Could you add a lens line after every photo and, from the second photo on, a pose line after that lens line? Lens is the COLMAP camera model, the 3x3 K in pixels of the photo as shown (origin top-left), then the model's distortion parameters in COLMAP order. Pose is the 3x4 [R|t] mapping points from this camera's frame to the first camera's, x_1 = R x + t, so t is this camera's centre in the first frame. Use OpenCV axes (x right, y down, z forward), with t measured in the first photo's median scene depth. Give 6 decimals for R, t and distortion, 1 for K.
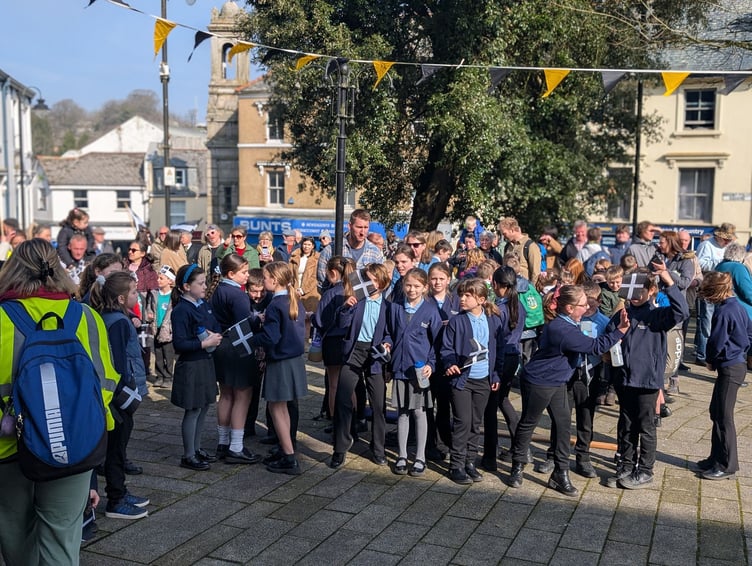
lens RADIAL K [[816.6, 0, 376.0], [0, 816.6, 283.0], [0, 0, 1]] dist [-0.003387, -0.007840]
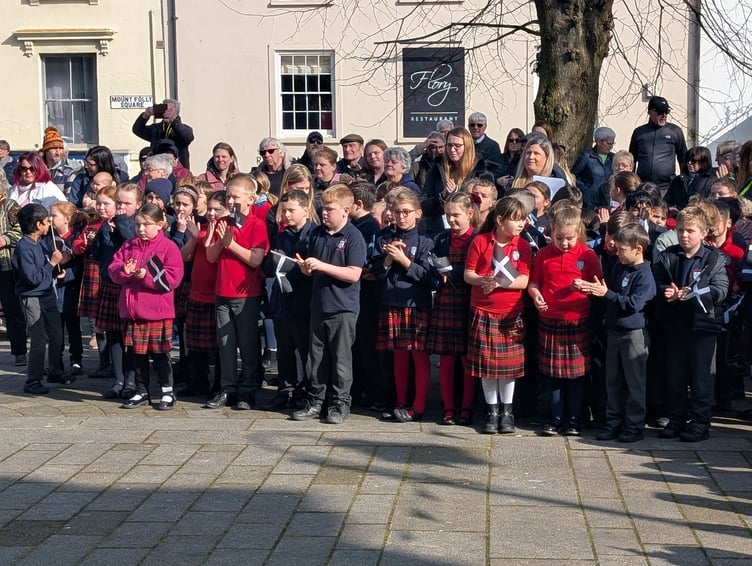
lens RADIAL K [[1597.4, 0, 404.7], [0, 1597.4, 282.8], [0, 0, 1]] dist [0.111944, -0.300128]
pose [[0.947136, -0.054110, 0.316238, 0.243825], [0.054594, 0.998482, 0.007336, 0.029125], [-0.316155, 0.010316, 0.948652, -0.181777]]
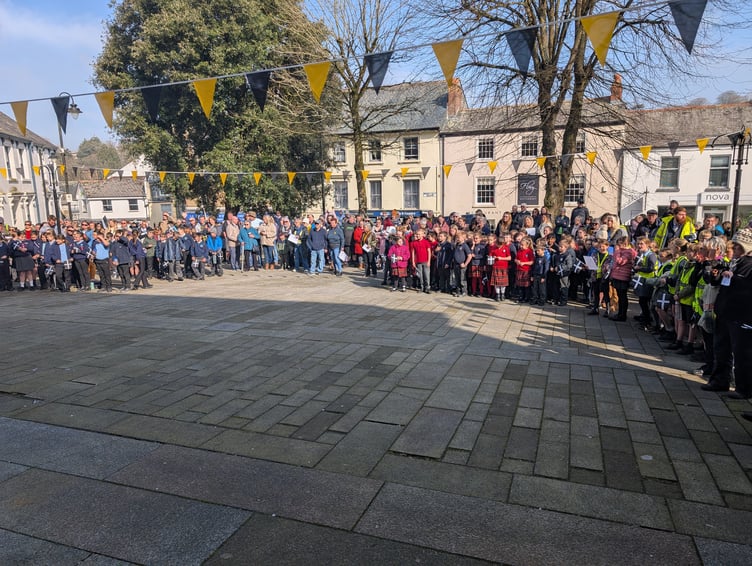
lens RADIAL K [[541.6, 0, 379.3], [0, 541.6, 277.1], [0, 0, 1]] dist [0.011704, -0.002334]
pose [[0.998404, -0.038874, 0.040972, 0.255747], [0.036961, 0.998237, 0.046445, 0.024067], [-0.042705, -0.044856, 0.998080, -0.264310]]
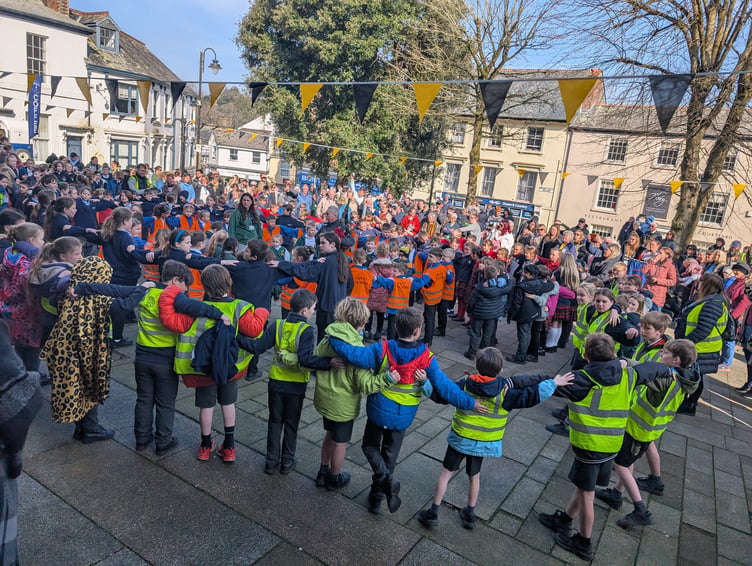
lens RADIAL K [[541.2, 0, 372.0], [0, 541.2, 275.5], [0, 0, 1]] dist [0.002662, 0.001722]
pose [[0.979579, 0.135044, -0.148960, 0.259532], [-0.121199, 0.987735, 0.098437, 0.010958], [0.160426, -0.078372, 0.983931, -0.254482]]
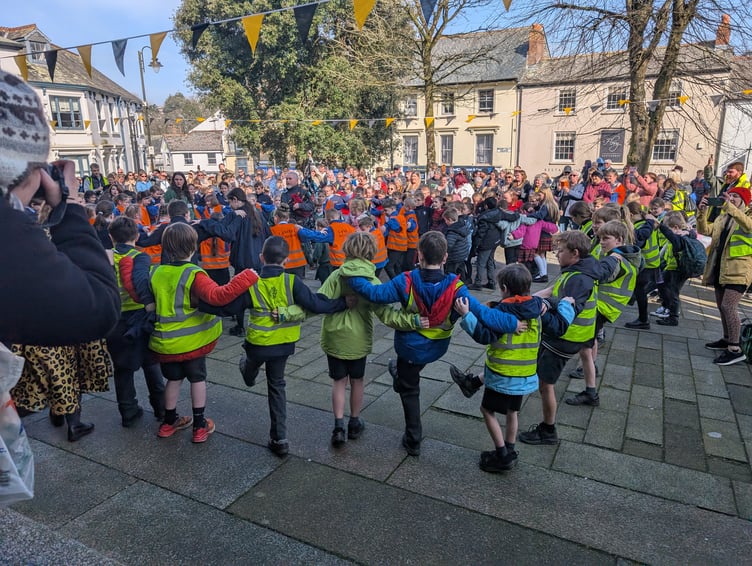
lens RADIAL K [[541.0, 0, 370.9], [0, 541.0, 277.9], [0, 0, 1]] dist [0.006247, -0.001113]
pose [[0.994739, -0.000886, -0.102438, 0.260924], [0.013507, 0.992367, 0.122575, 0.026068], [0.101548, -0.123314, 0.987158, -0.259463]]
